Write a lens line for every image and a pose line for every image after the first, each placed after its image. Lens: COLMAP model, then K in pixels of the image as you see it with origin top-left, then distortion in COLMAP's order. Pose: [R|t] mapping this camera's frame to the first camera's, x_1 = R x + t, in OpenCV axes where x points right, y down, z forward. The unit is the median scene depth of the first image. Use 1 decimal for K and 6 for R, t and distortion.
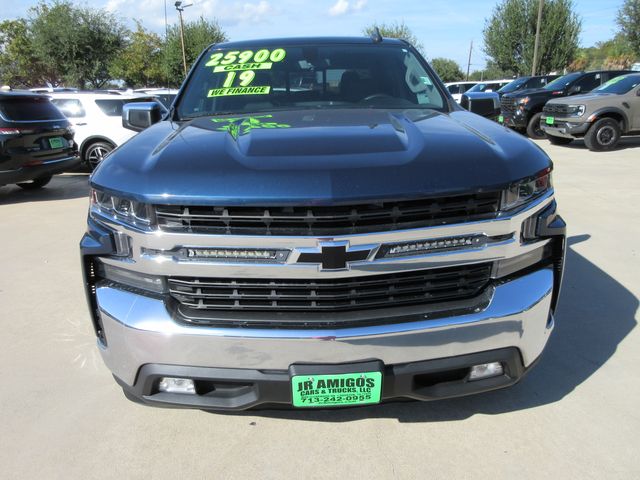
lens RADIAL K [[511.1, 0, 320.0], [0, 511.1, 240.0], [0, 0, 1]] dist [-0.002219, 0.004703]
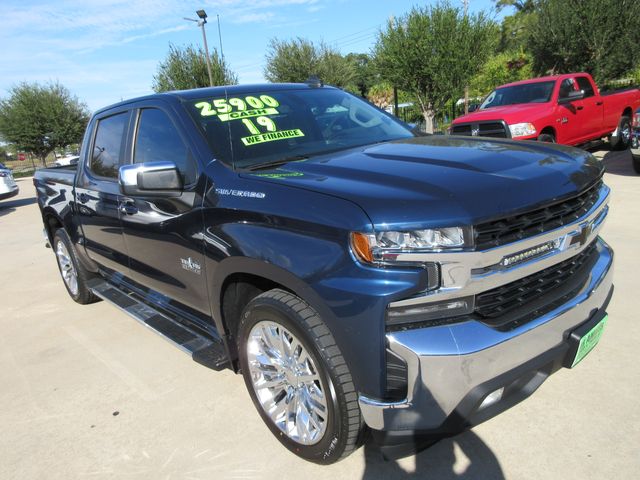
lens RADIAL K [[511.1, 0, 320.0], [0, 511.1, 240.0], [0, 0, 1]] dist [-0.002219, 0.004703]
pose [[0.762655, -0.205298, 0.613359, -0.717427], [0.266864, 0.963690, -0.009263, -0.067932], [-0.589186, 0.170748, 0.789750, 0.210747]]
